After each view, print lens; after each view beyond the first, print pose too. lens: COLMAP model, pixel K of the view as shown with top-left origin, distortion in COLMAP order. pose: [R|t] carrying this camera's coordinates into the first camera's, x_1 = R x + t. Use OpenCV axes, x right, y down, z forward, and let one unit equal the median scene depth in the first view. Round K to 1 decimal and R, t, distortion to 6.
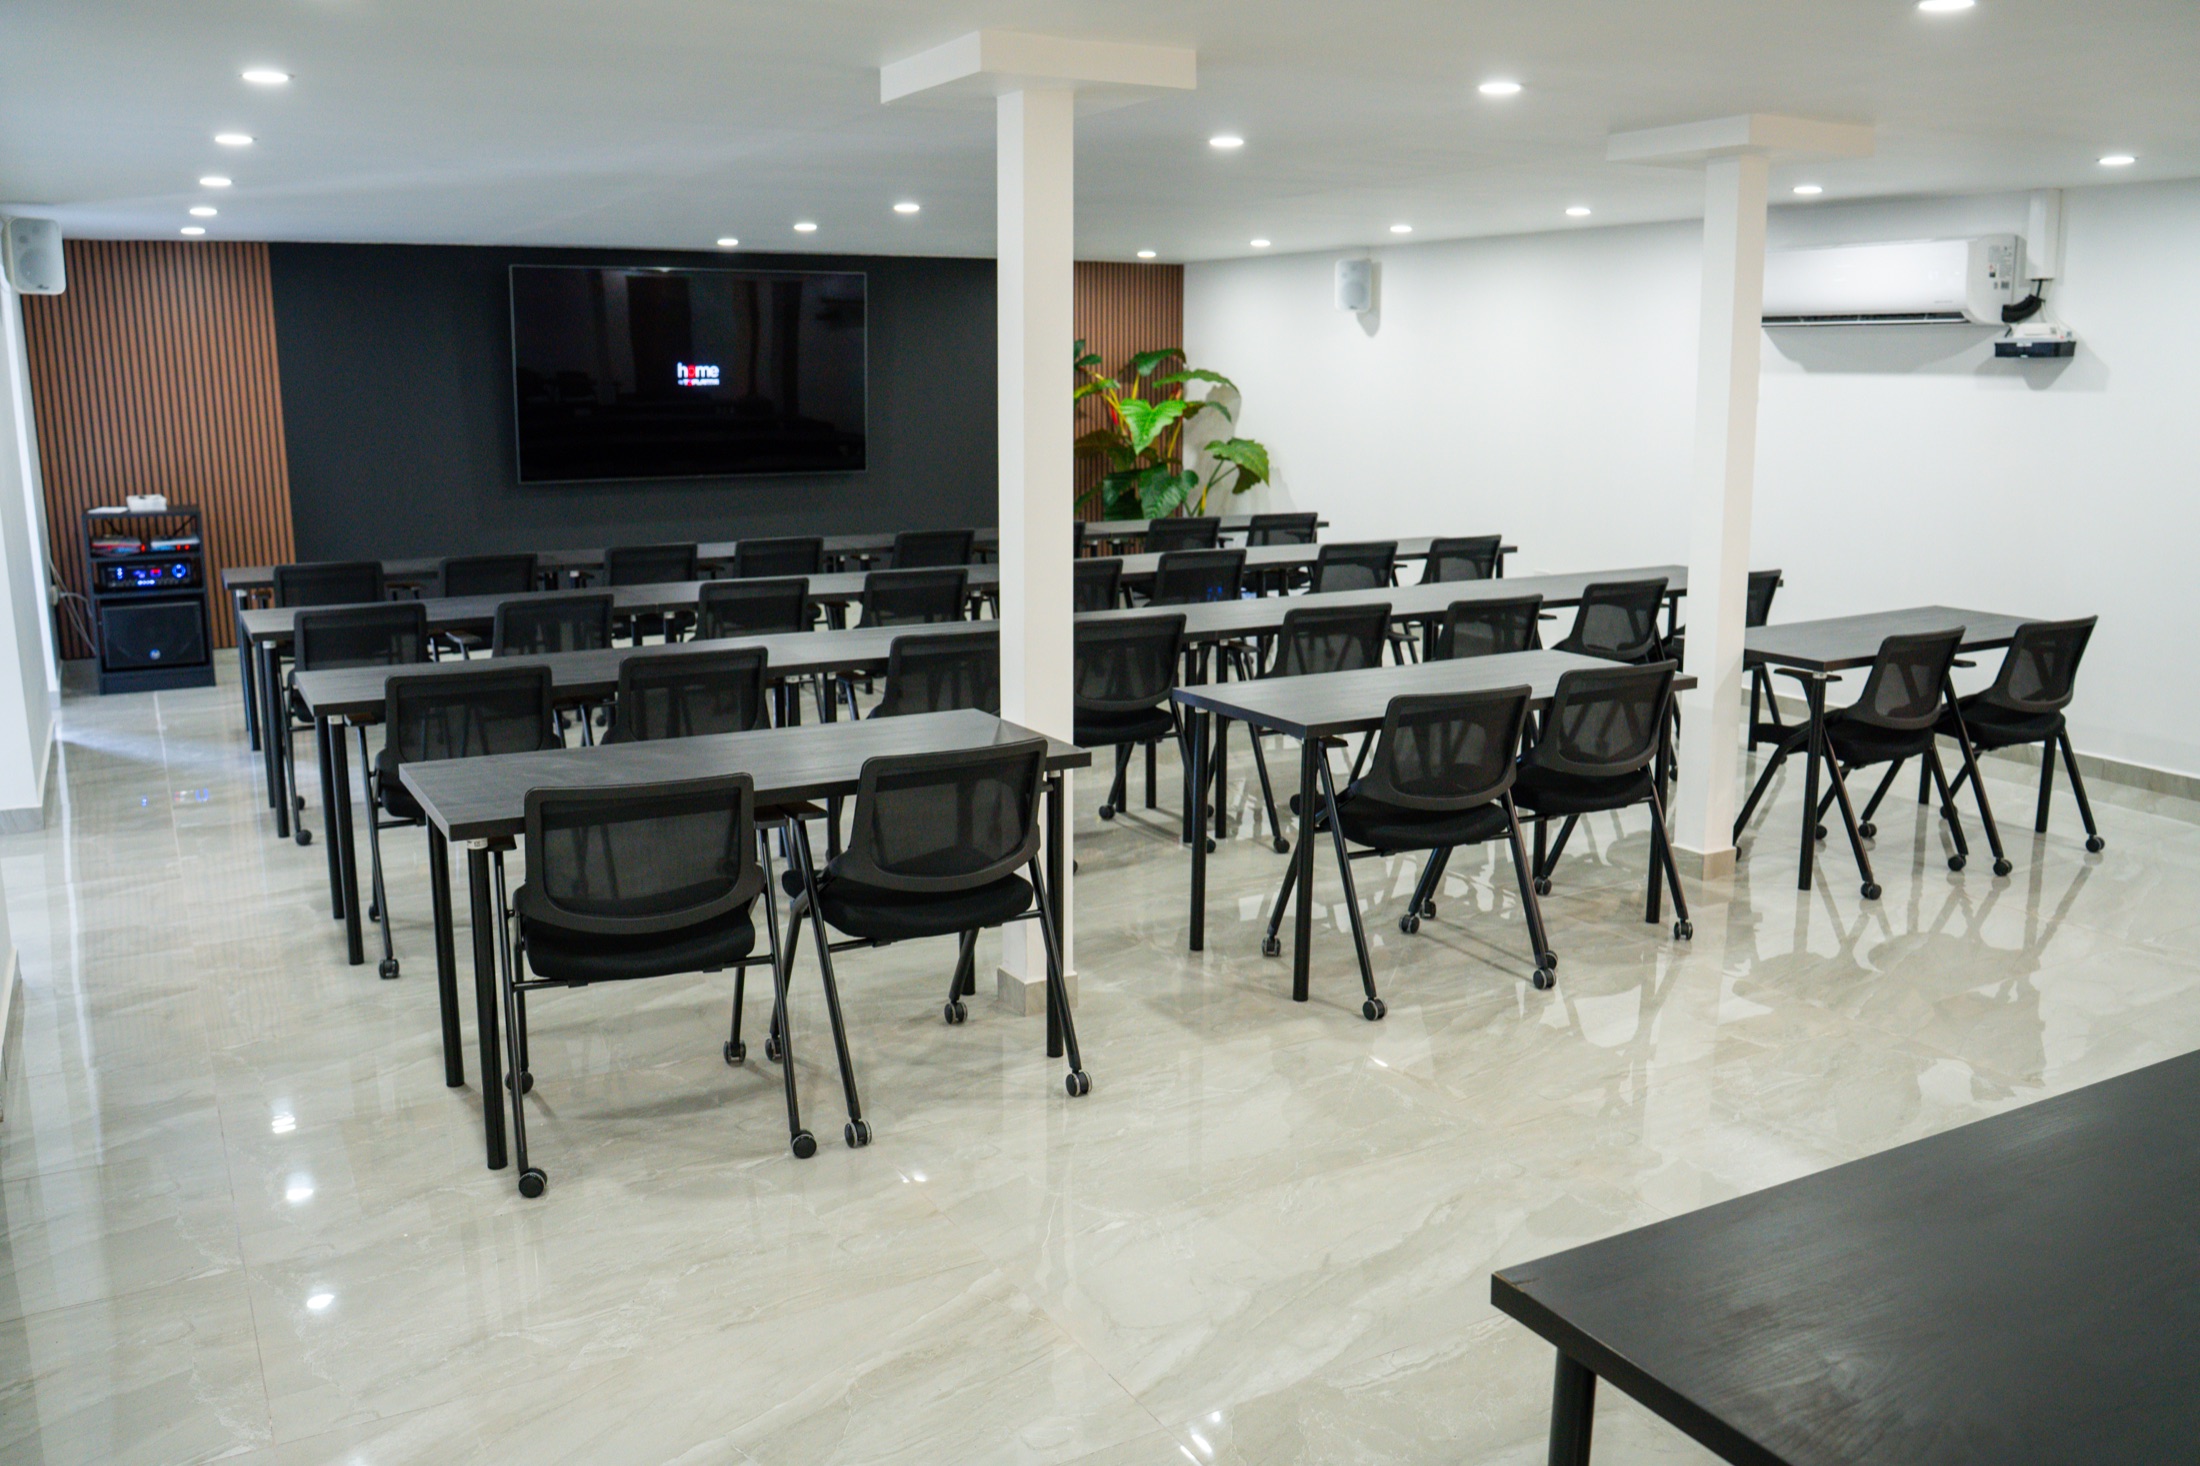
lens RADIAL K [[1774.3, 0, 1100.0], [0, 1774.3, 733.0], [0, 0, 1]] dist [-0.077157, 0.001570]
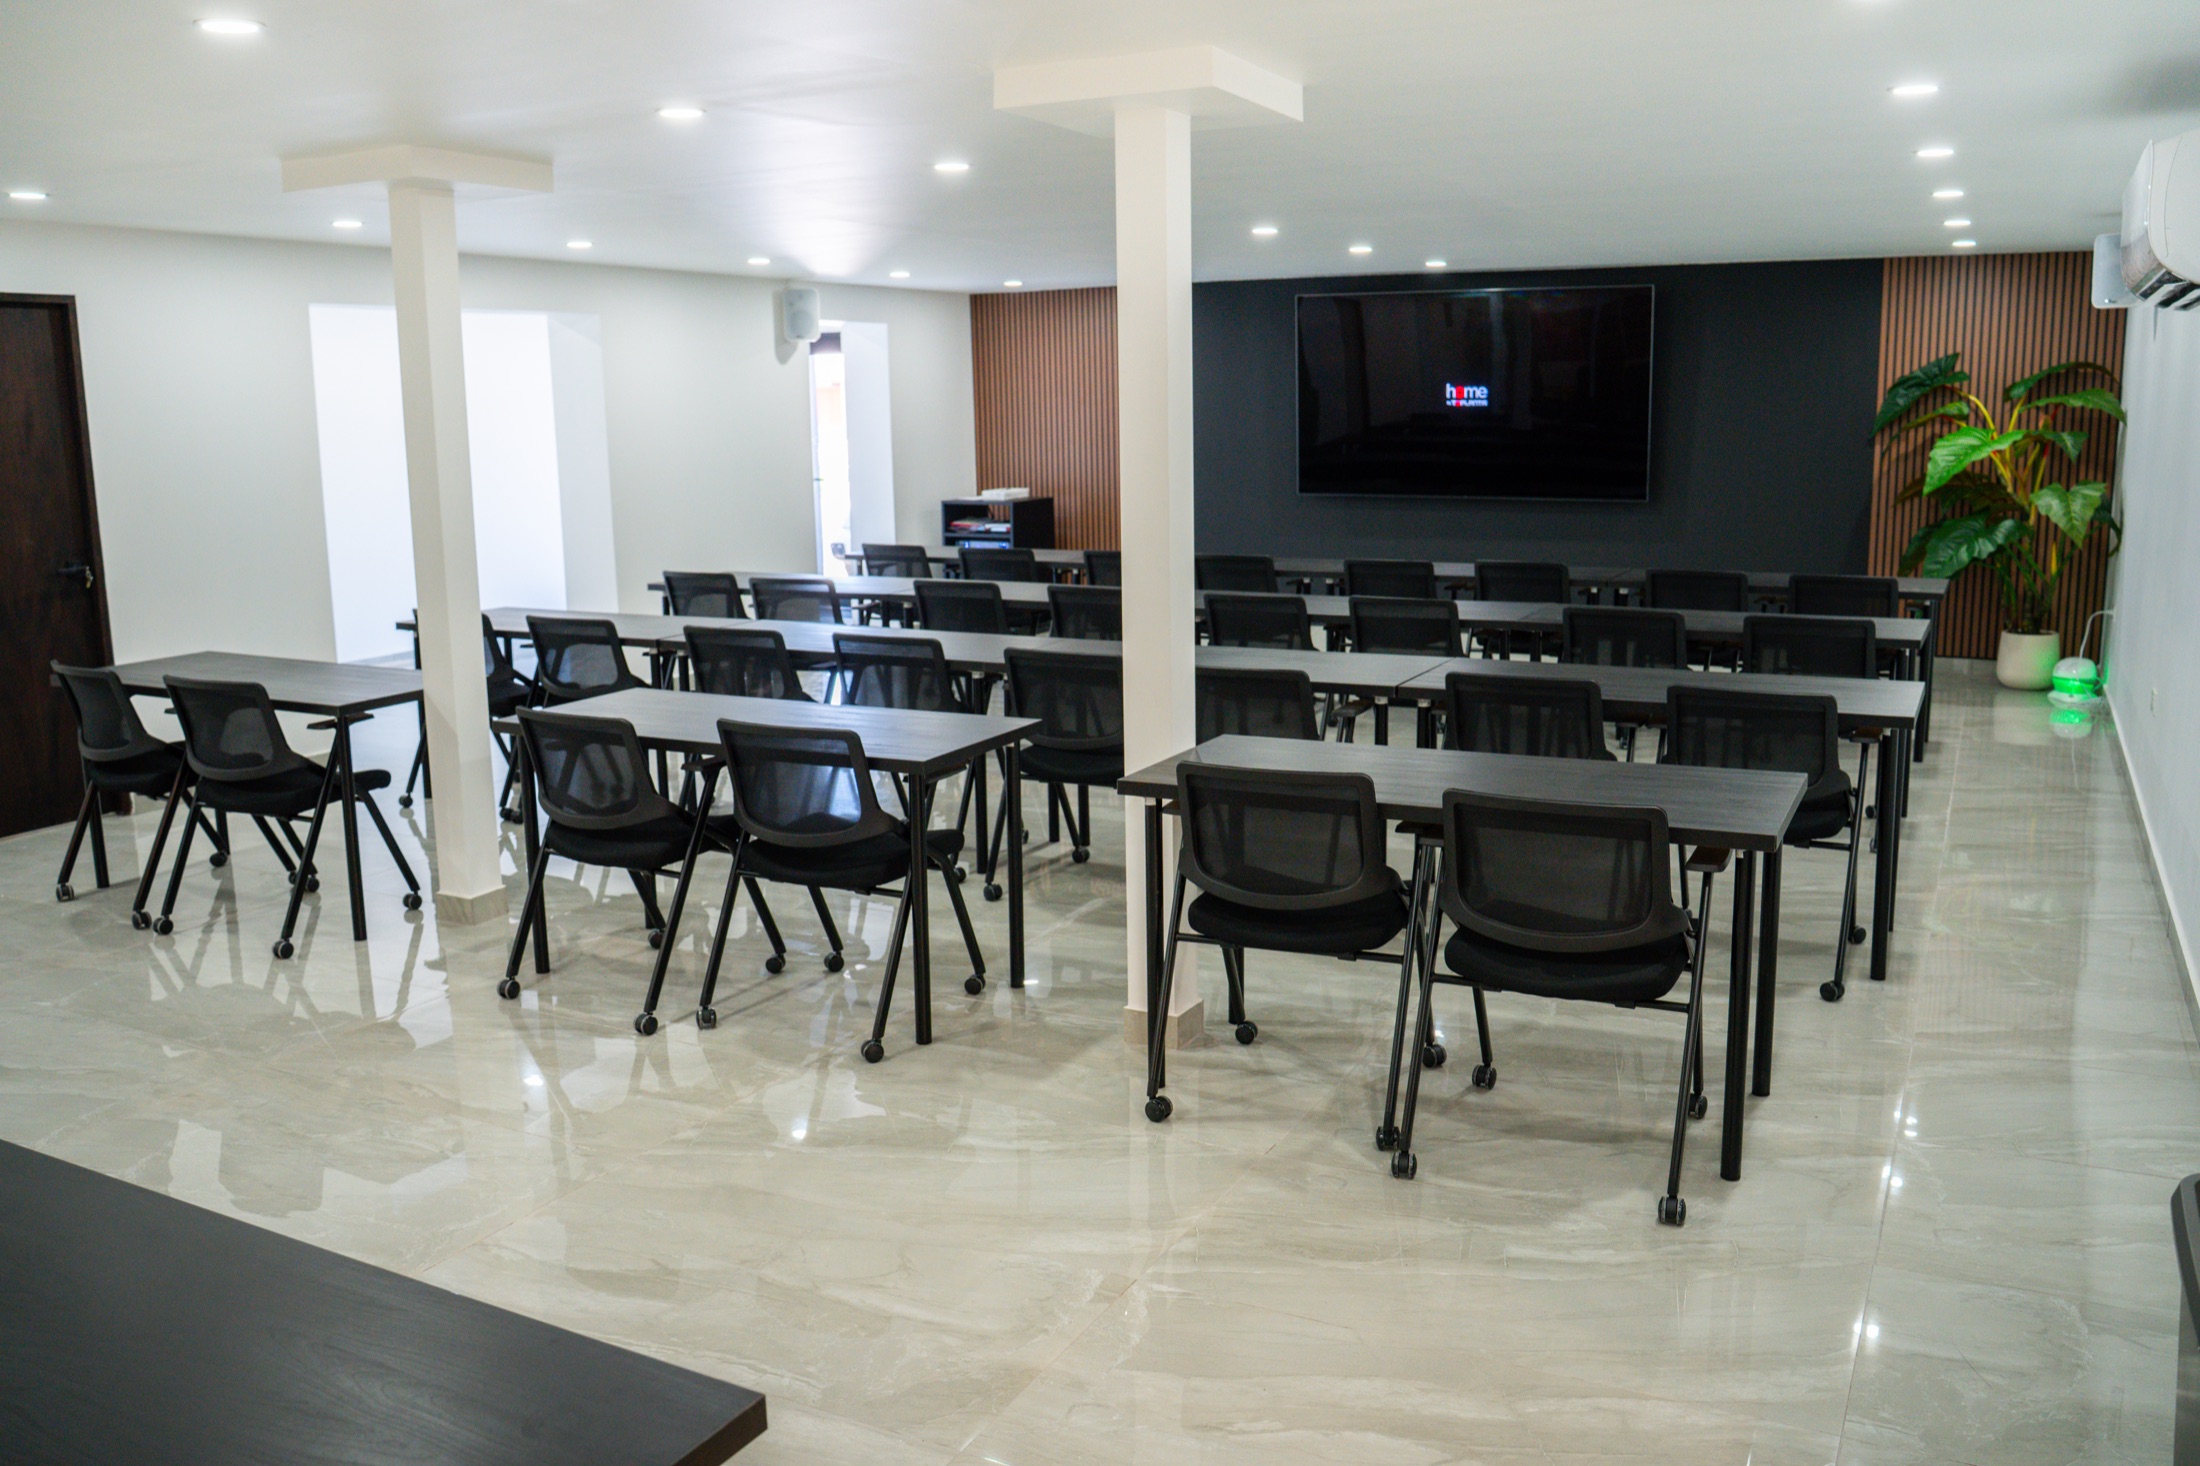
lens RADIAL K [[1760.3, 0, 1099.7], [0, 1760.3, 704.9], [0, 0, 1]] dist [-0.059109, -0.002088]
pose [[0.546543, 0.132743, -0.826844, 0.508297], [-0.150577, 0.986842, 0.058898, -0.056090], [0.823782, 0.092313, 0.559340, 0.284494]]
